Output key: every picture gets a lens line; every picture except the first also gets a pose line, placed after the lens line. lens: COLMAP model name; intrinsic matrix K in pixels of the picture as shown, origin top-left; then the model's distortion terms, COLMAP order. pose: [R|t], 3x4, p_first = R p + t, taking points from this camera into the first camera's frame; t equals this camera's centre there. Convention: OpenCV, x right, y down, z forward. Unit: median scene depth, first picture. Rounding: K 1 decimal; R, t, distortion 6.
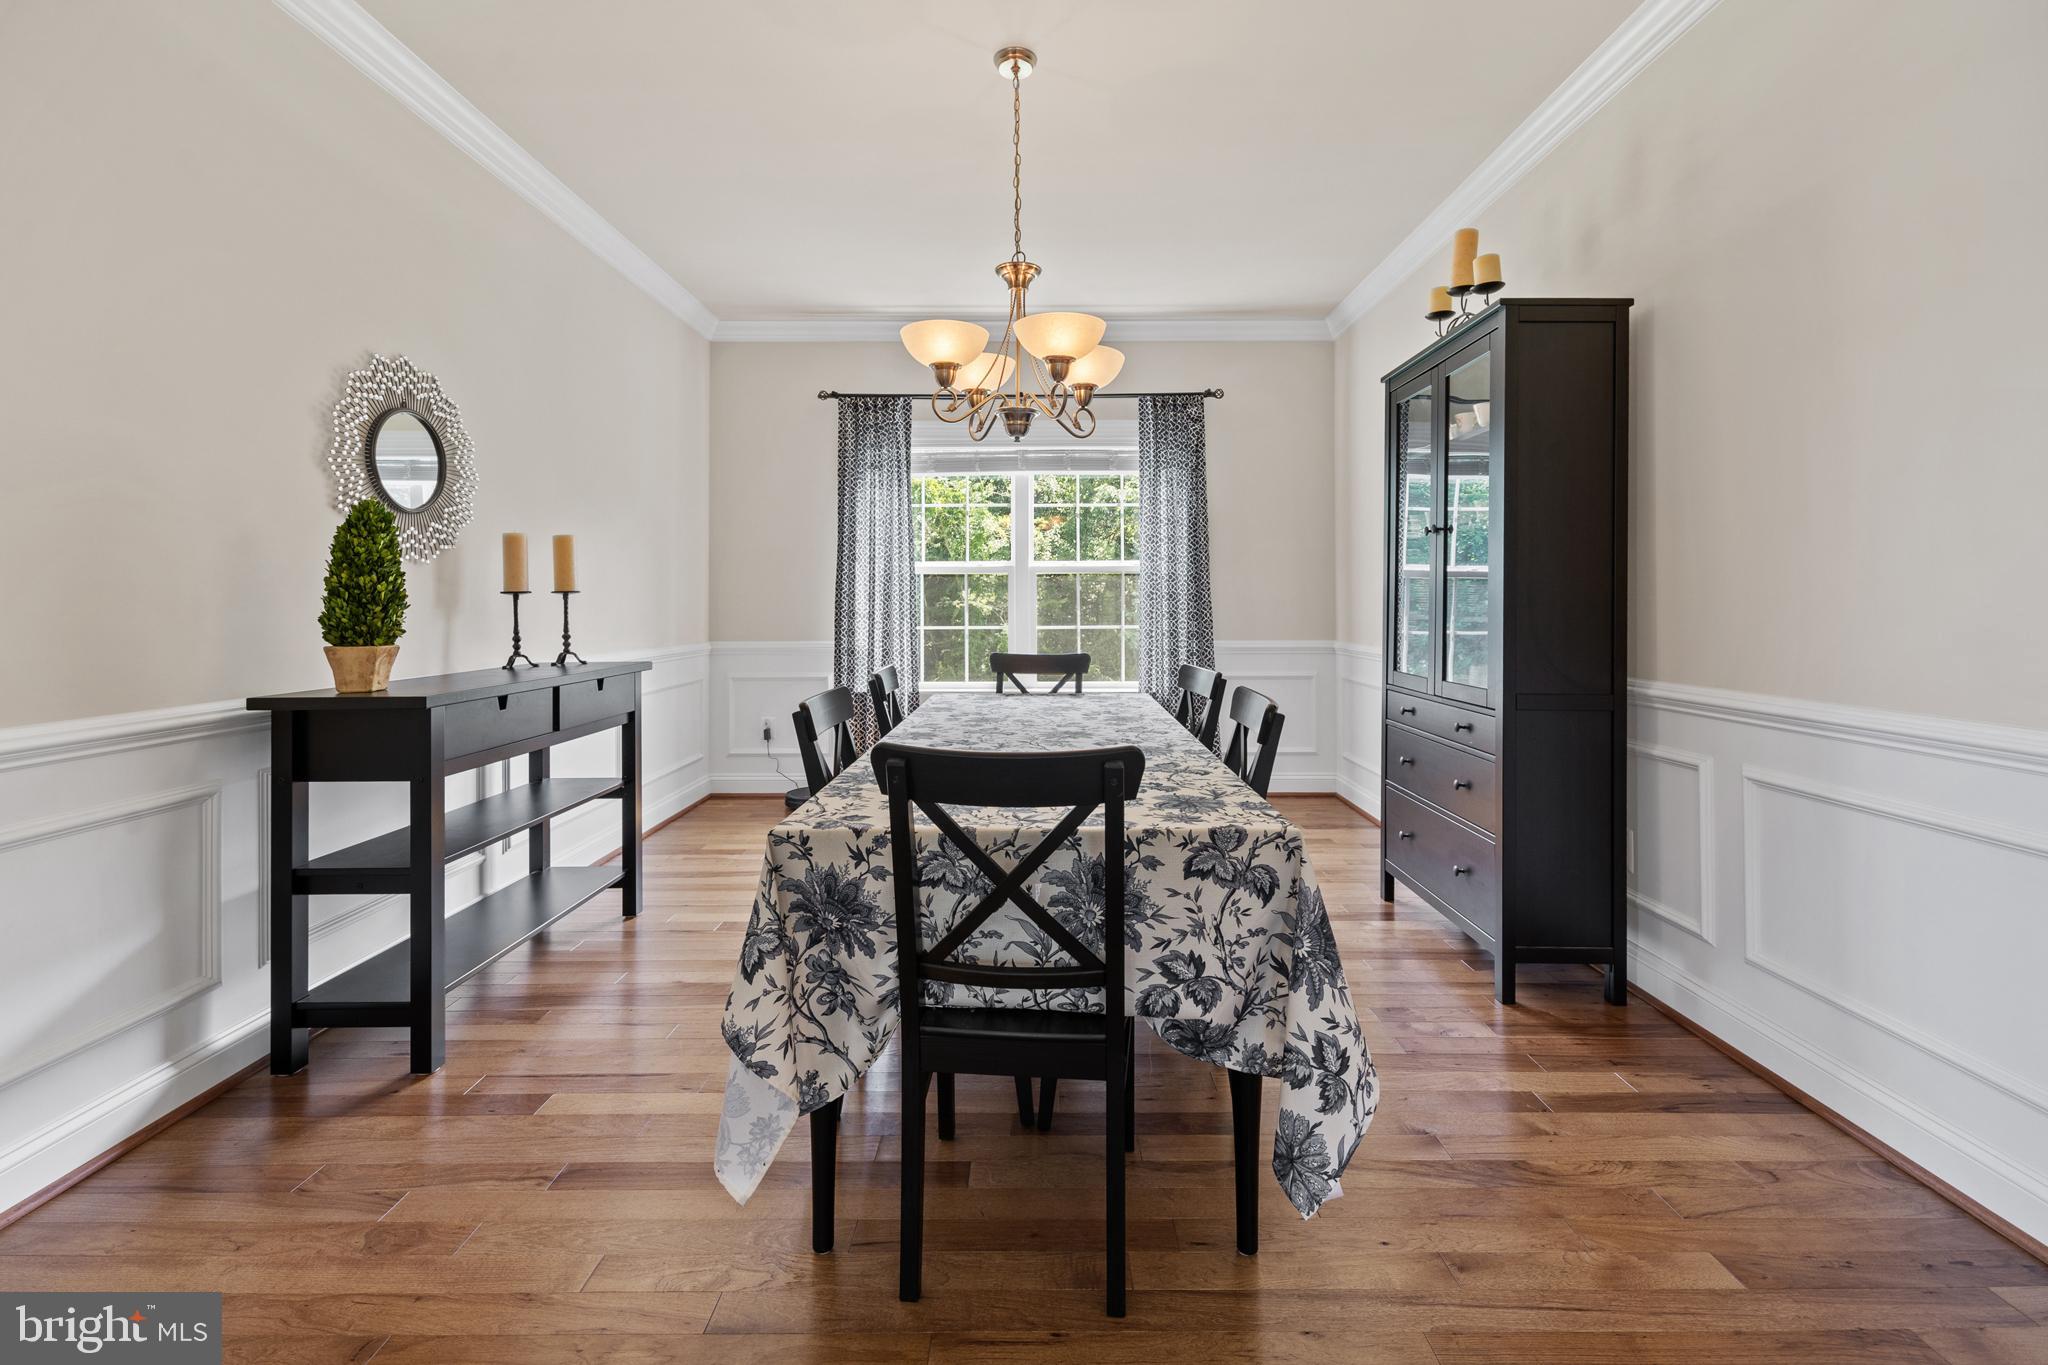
lens RADIAL K [[823.0, 0, 1020.0], [0, 823.0, 597.5], [0, 0, 1]] dist [0.002228, -0.000347]
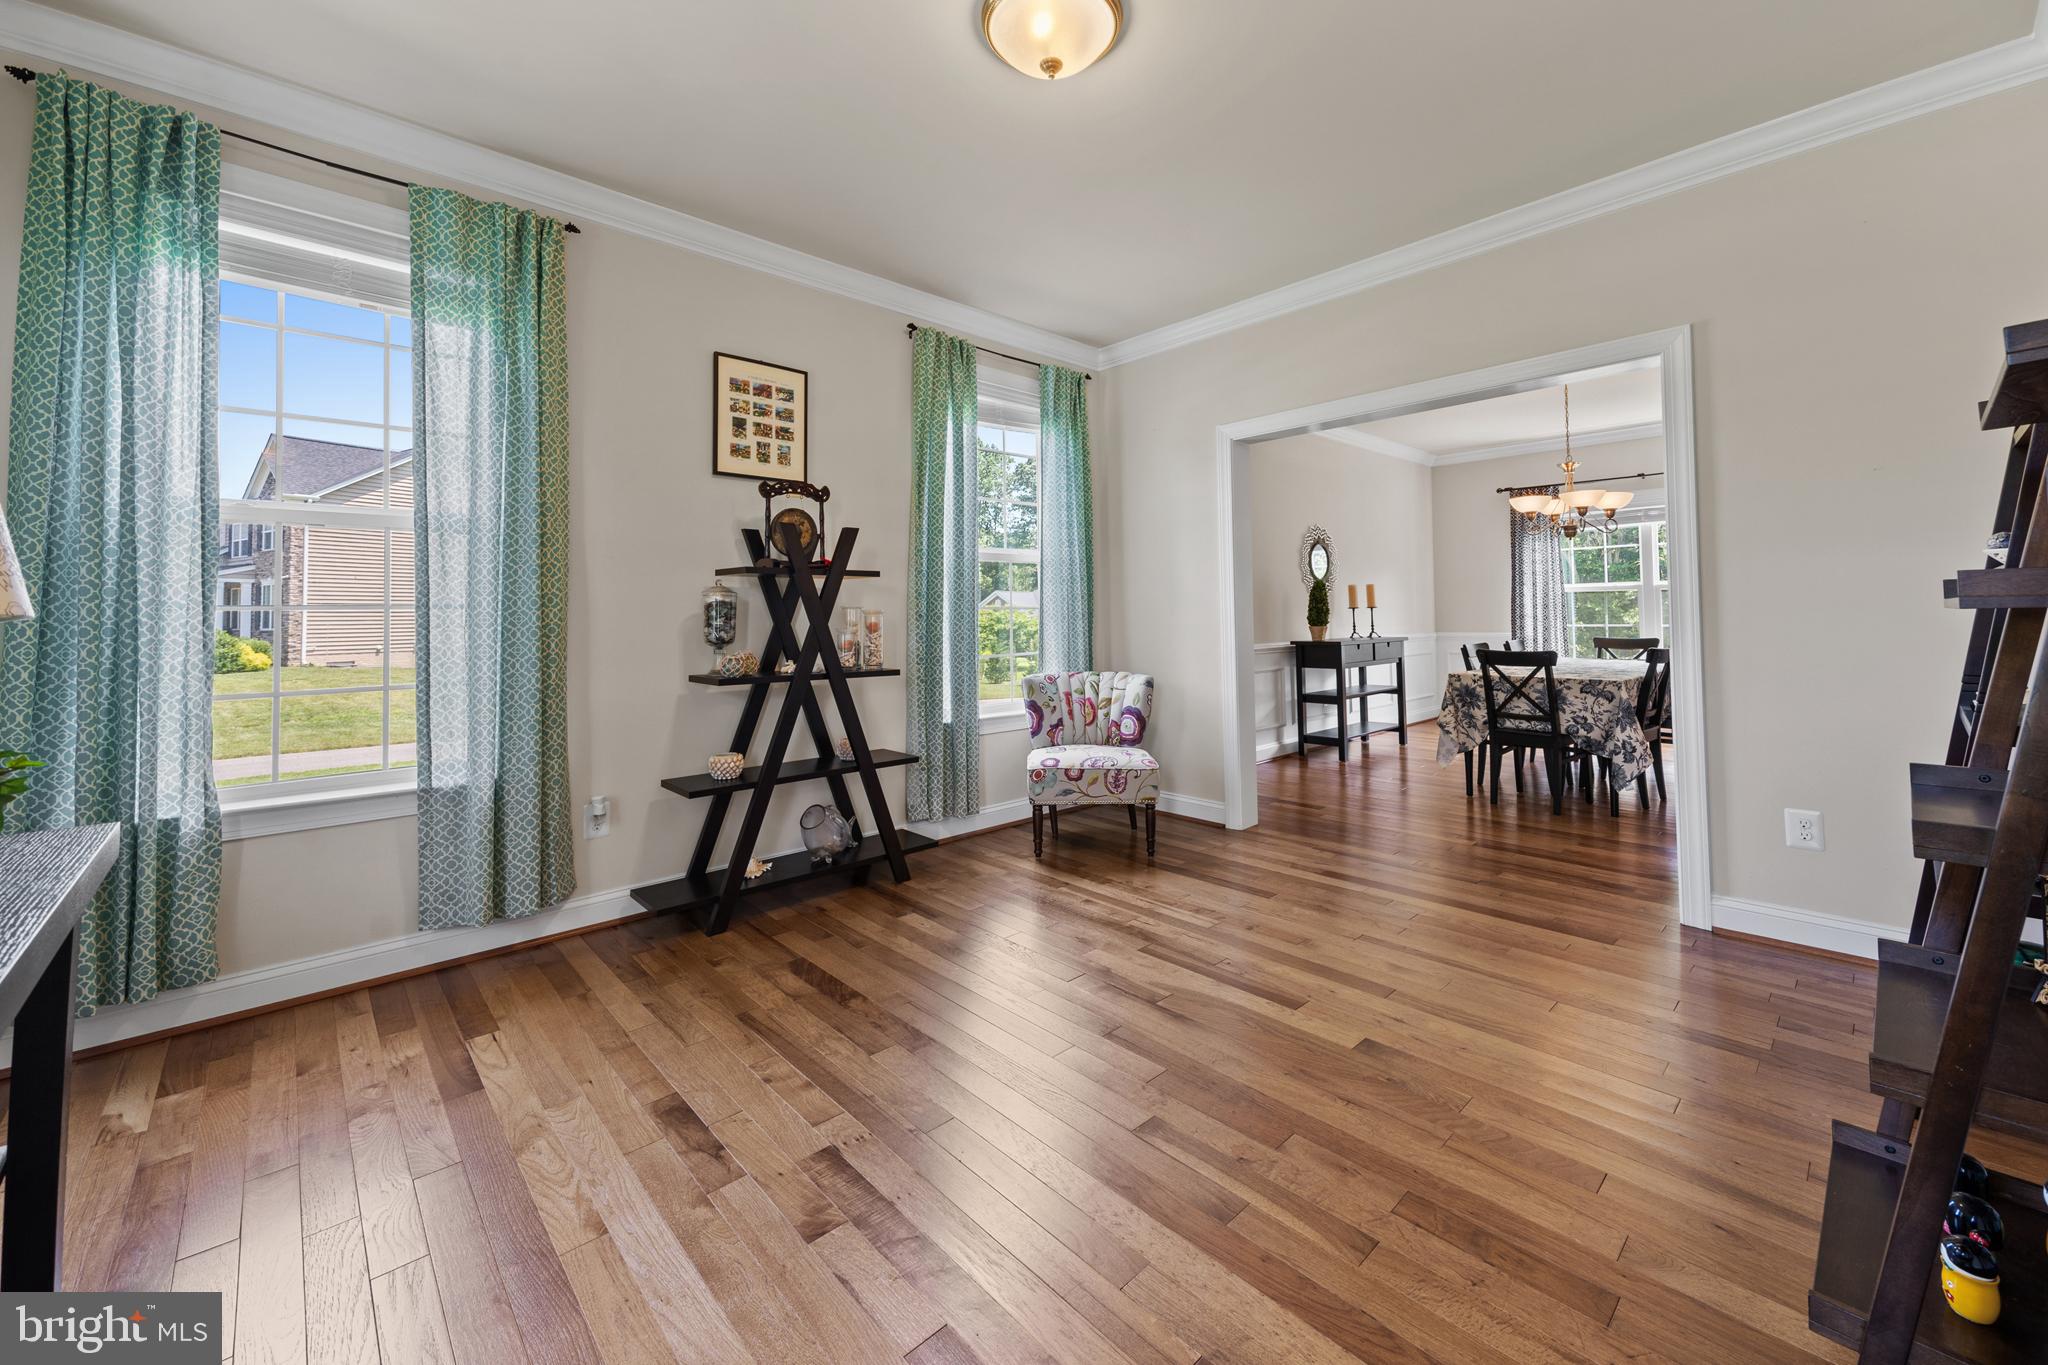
lens RADIAL K [[792.5, 0, 1042.4], [0, 792.5, 589.5], [0, 0, 1]] dist [0.001282, -0.001641]
pose [[0.675321, -0.031096, -0.736868, 0.762278], [0.017316, 0.999504, -0.026310, -0.022230], [0.737320, 0.005009, 0.675525, -1.910469]]
